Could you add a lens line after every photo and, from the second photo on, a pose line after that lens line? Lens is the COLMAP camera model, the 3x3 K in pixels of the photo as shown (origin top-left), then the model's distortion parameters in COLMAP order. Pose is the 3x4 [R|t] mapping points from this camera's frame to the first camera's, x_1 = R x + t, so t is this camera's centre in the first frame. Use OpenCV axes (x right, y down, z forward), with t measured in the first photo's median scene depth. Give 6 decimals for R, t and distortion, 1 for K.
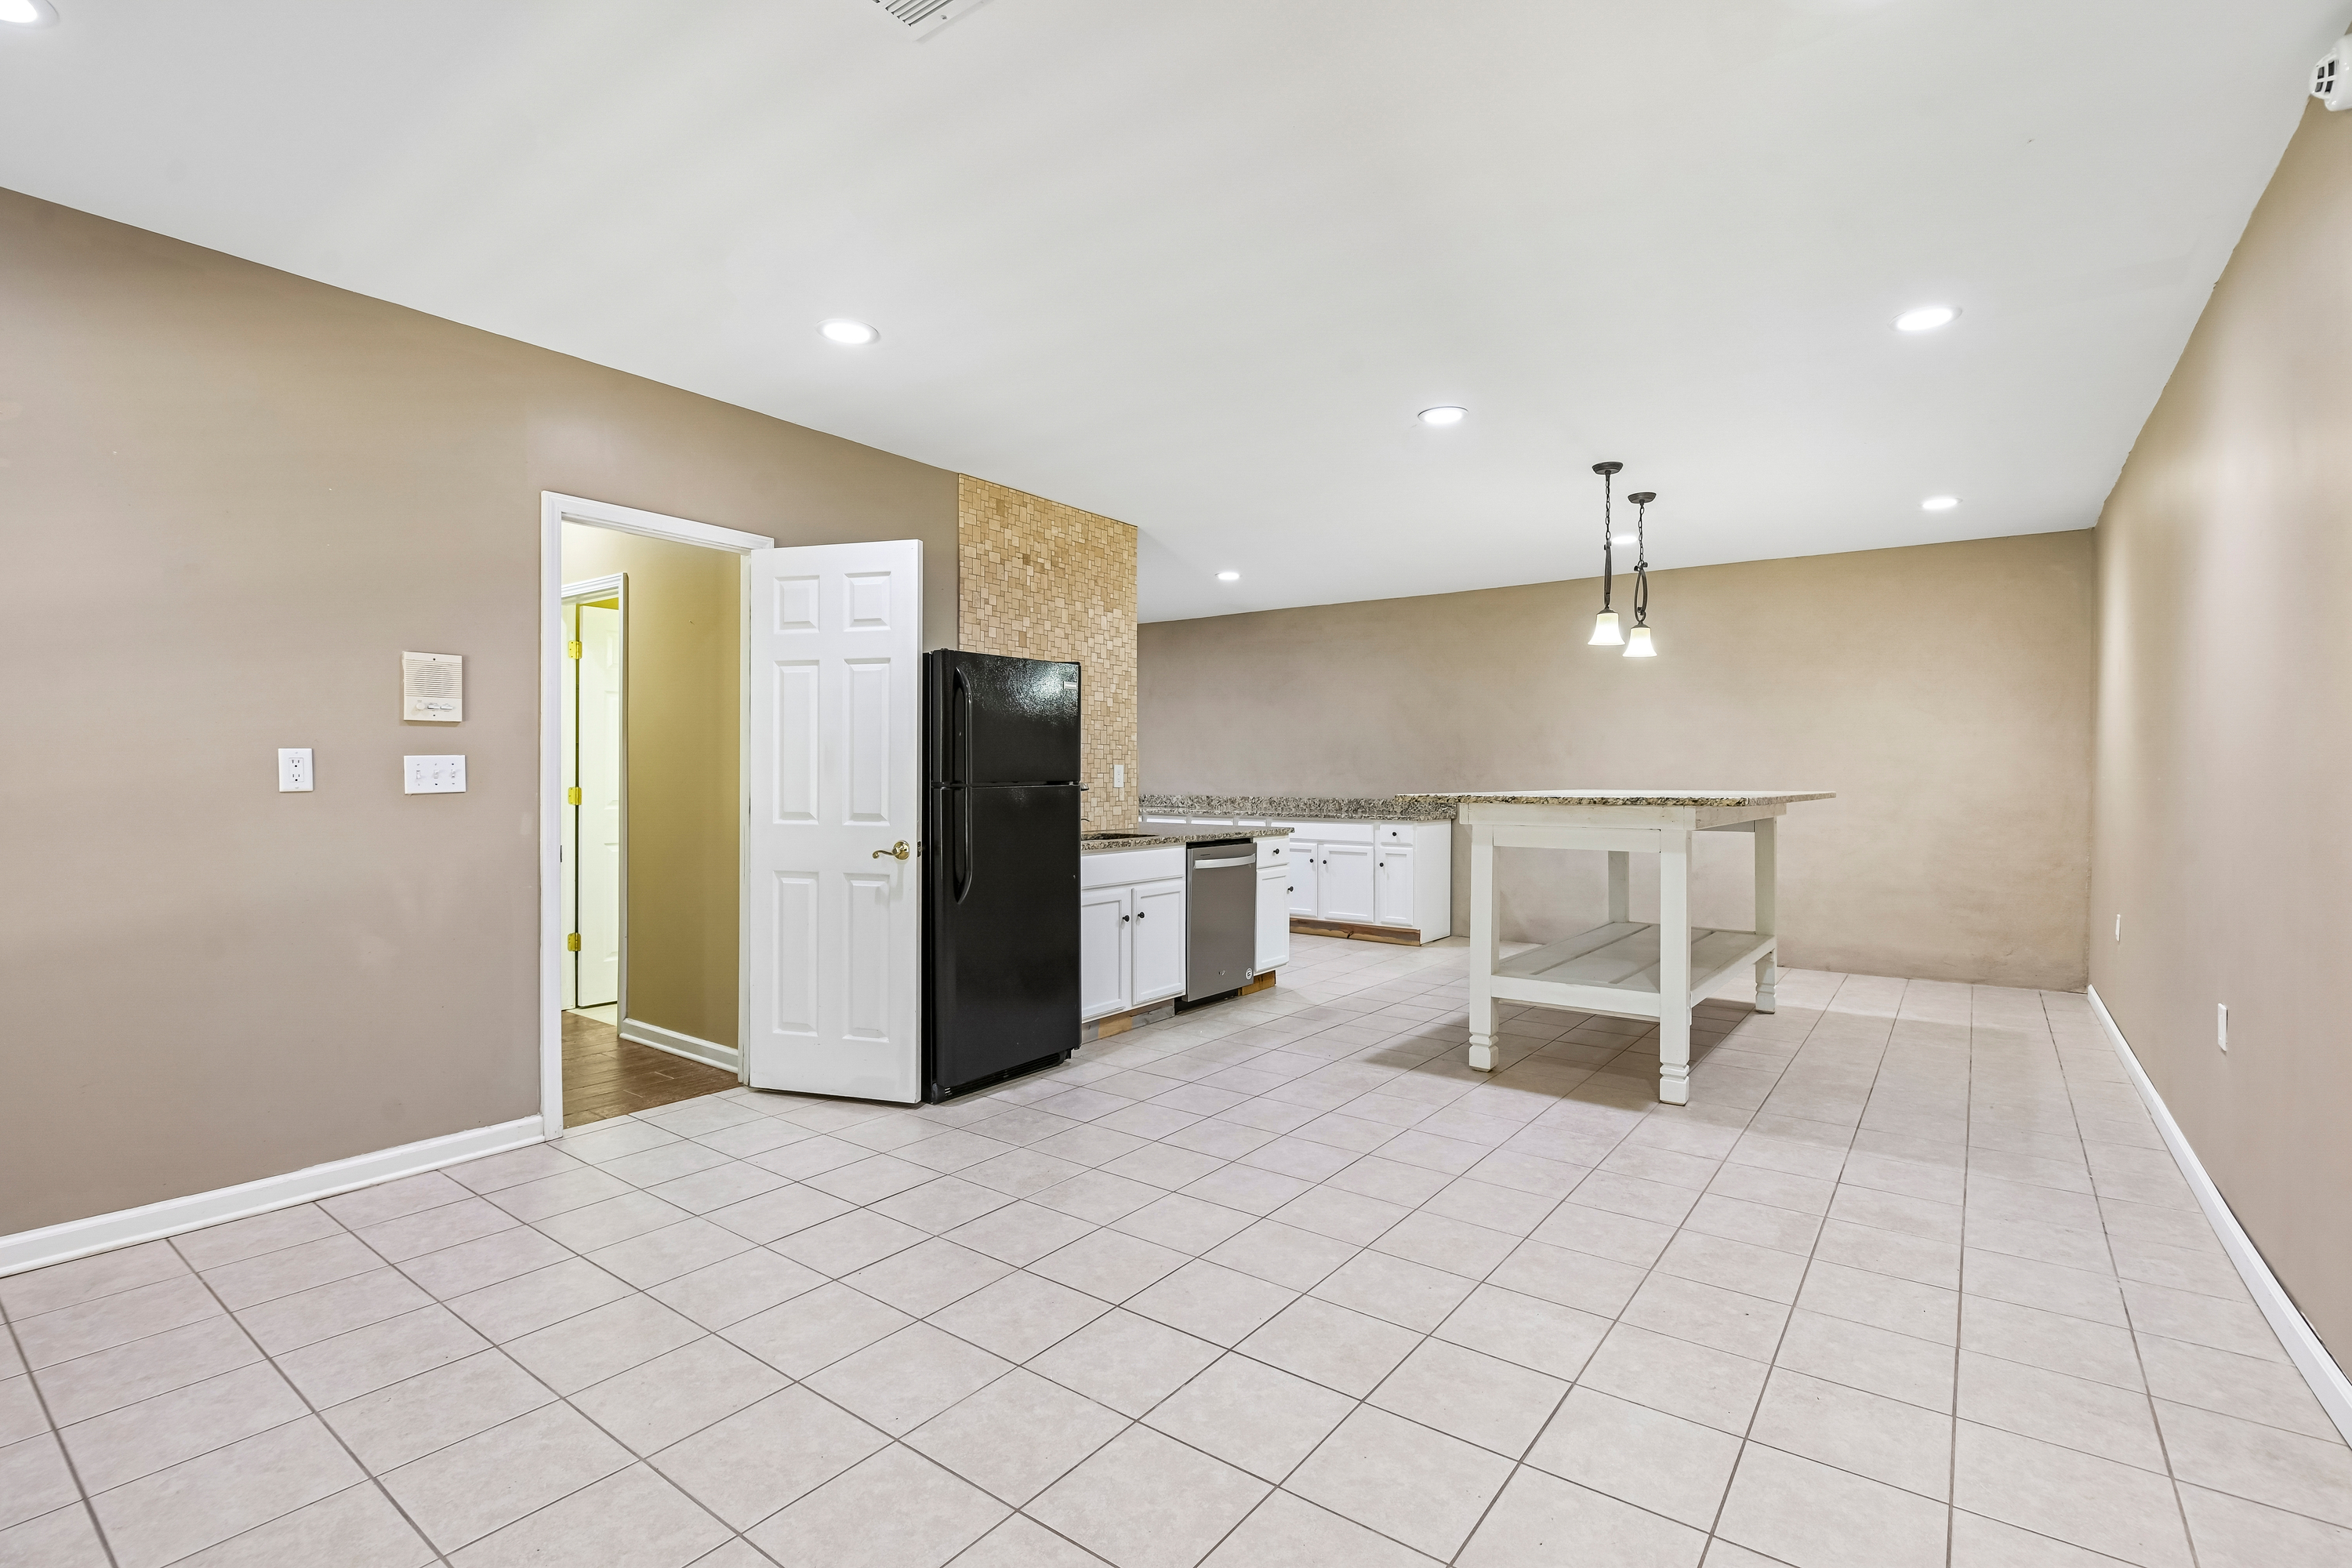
lens RADIAL K [[1072.3, 0, 1179.8], [0, 1072.3, 778.5], [0, 0, 1]] dist [-0.007481, -0.006262]
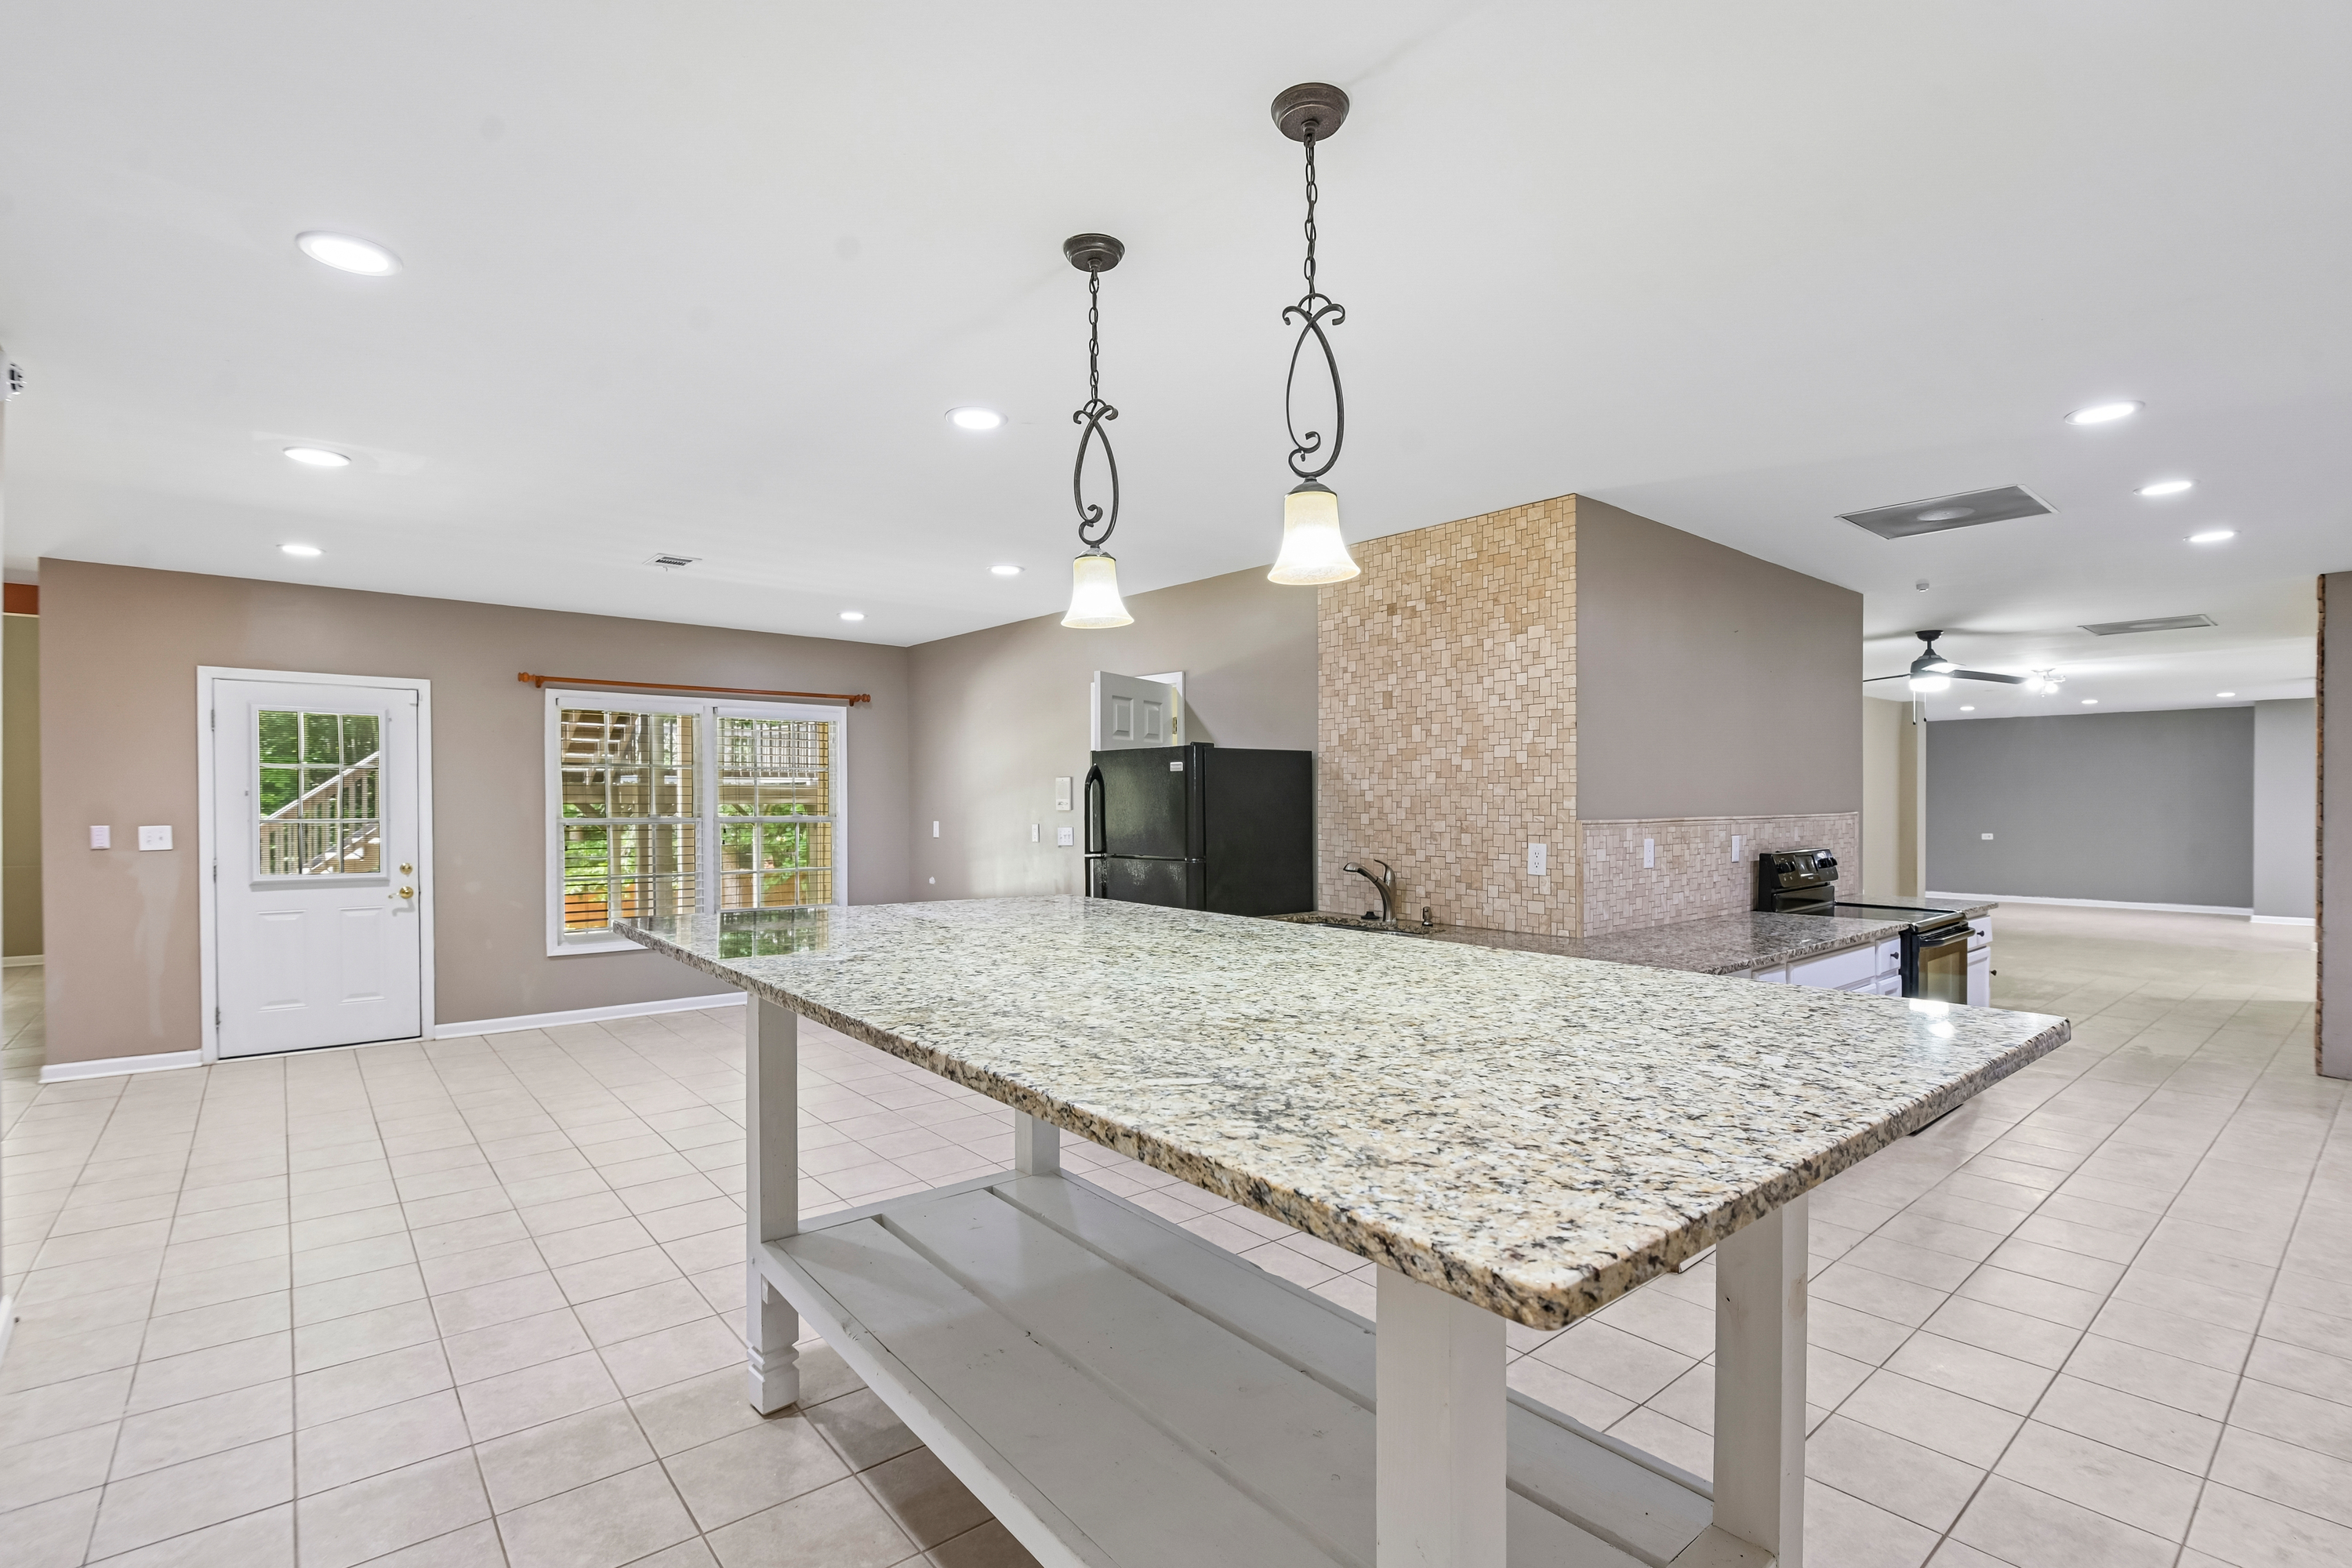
lens RADIAL K [[1083.7, 0, 1177.0], [0, 1083.7, 798.9], [0, 0, 1]] dist [-0.008124, -0.005601]
pose [[-0.232829, -0.004202, -0.972509, 0.797560], [-0.005530, 0.999980, -0.002996, -0.044318], [0.972502, 0.004680, -0.232847, 1.067699]]
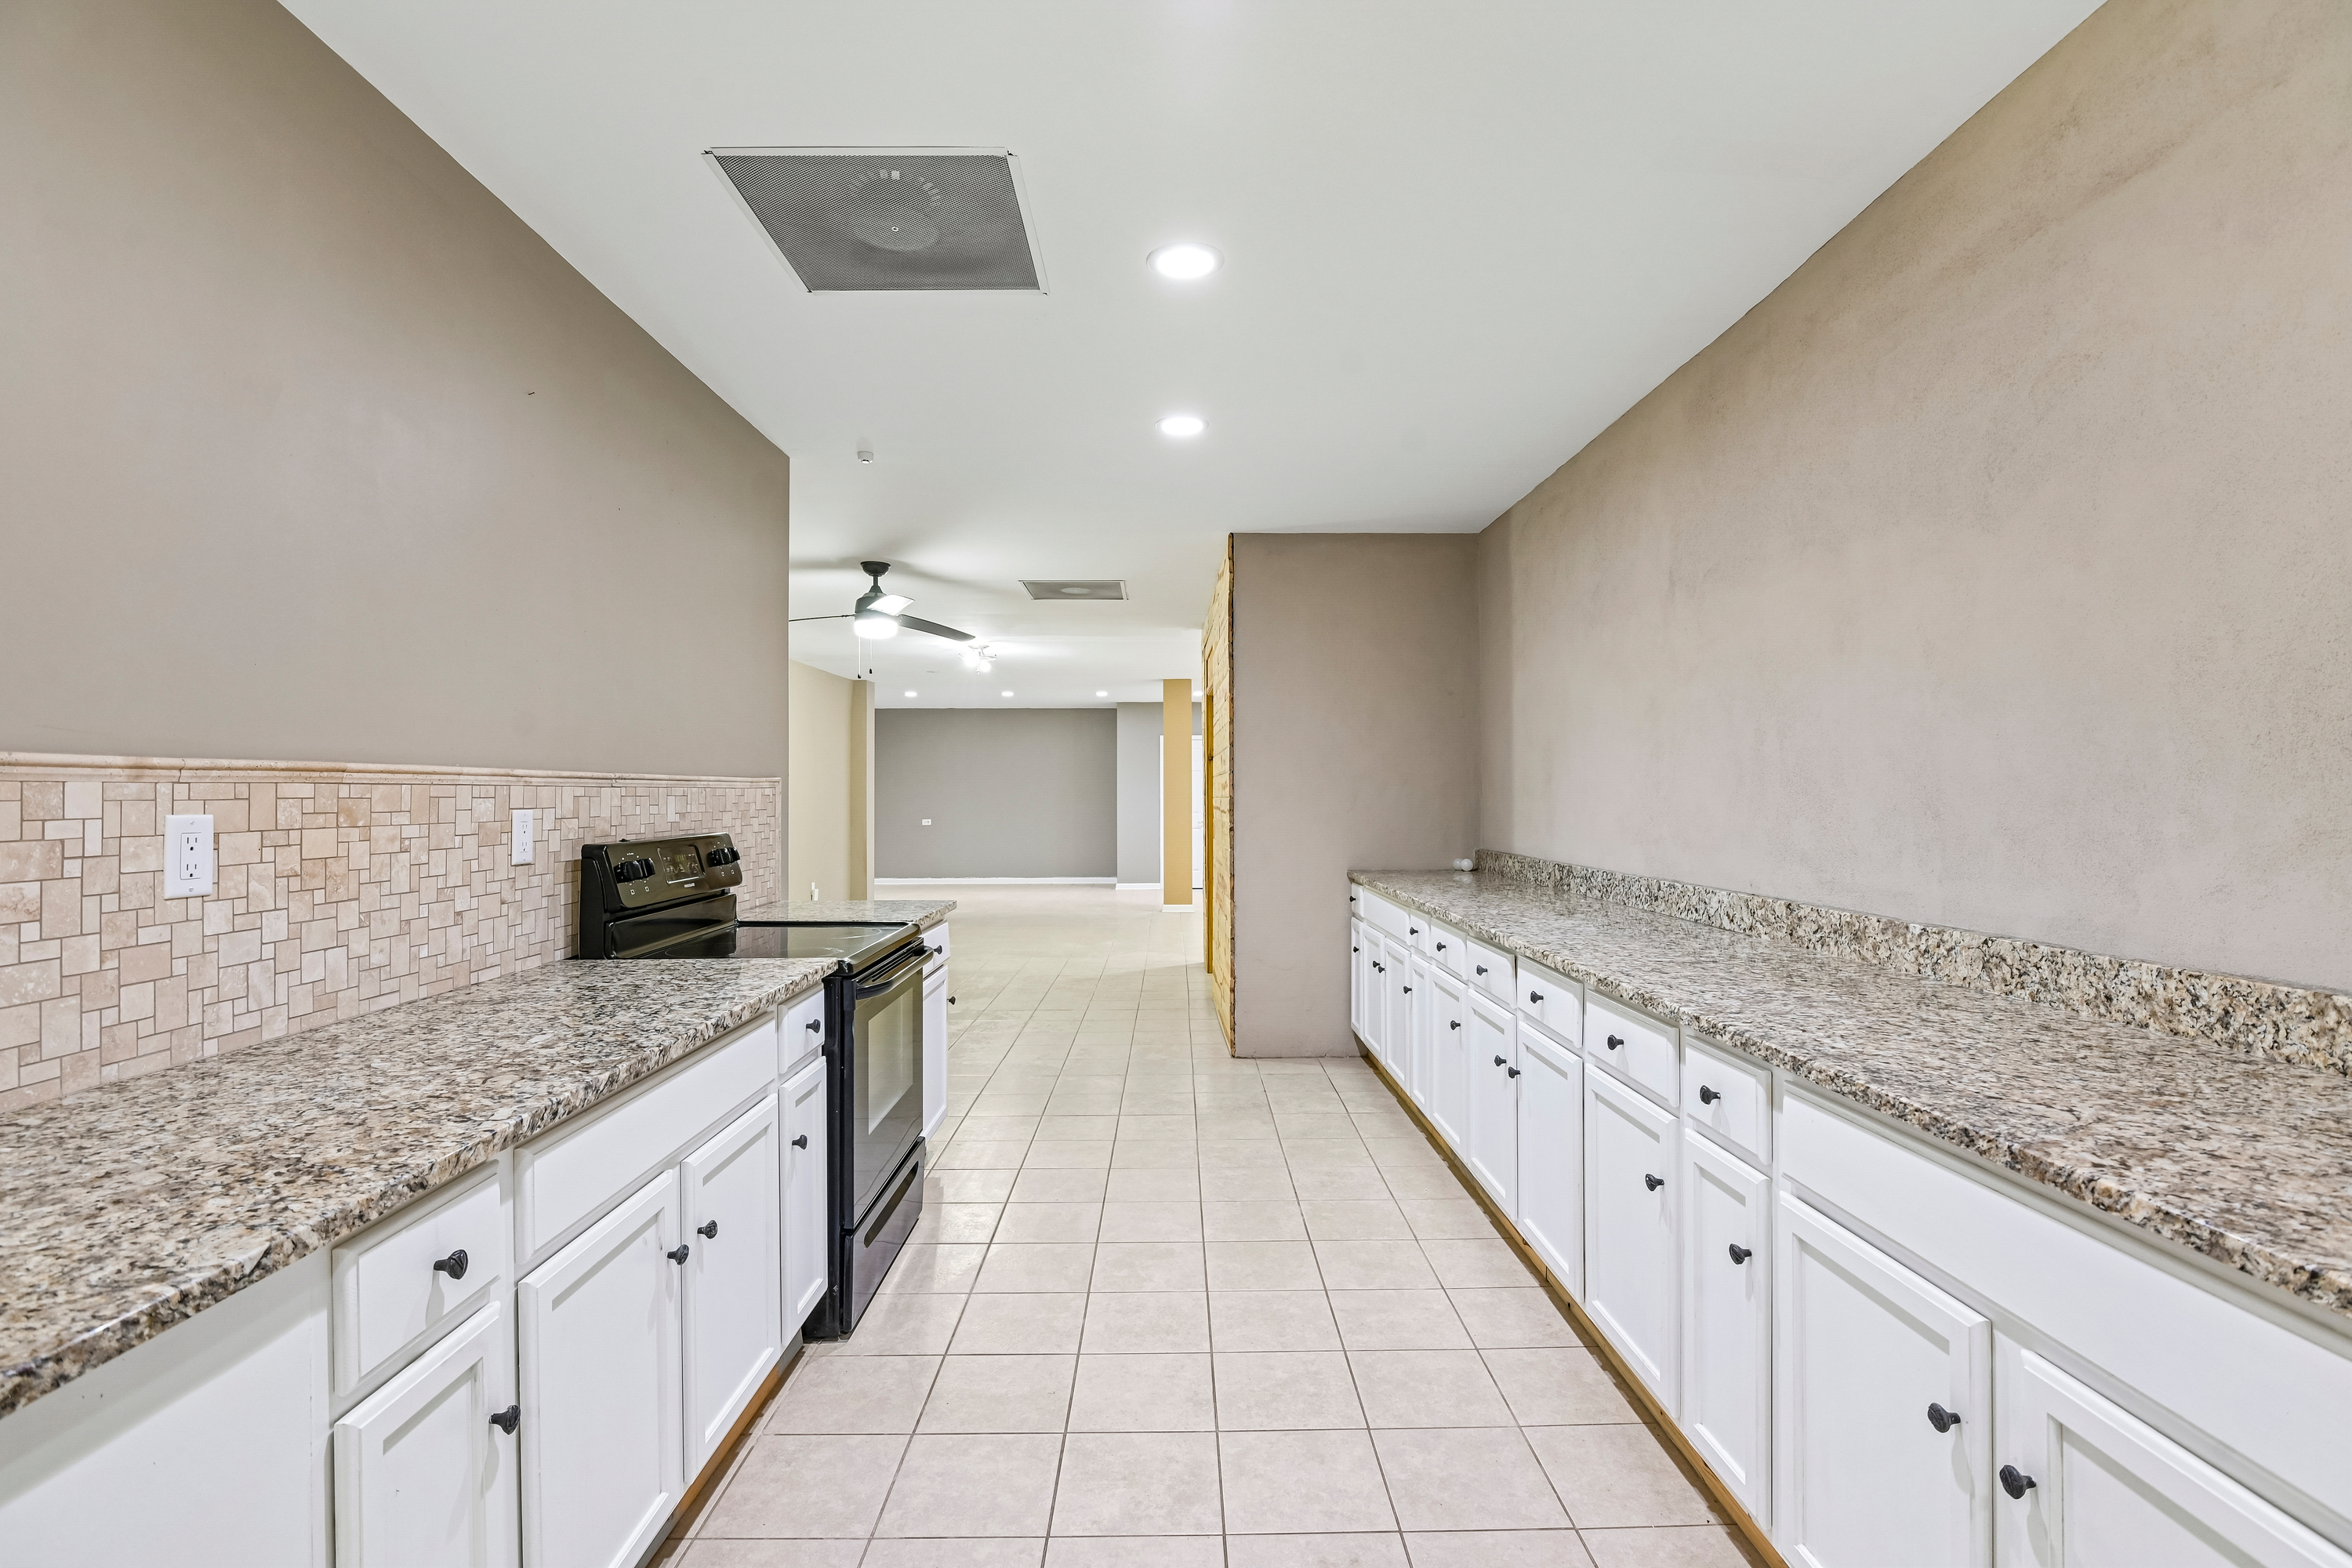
lens RADIAL K [[1072.3, 0, 1179.8], [0, 1072.3, 778.5], [0, 0, 1]] dist [-0.007481, -0.006262]
pose [[0.602946, -0.019492, -0.797544, 0.280246], [0.003114, 0.999751, -0.022080, -0.019827], [0.797776, 0.010830, 0.602857, 1.275962]]
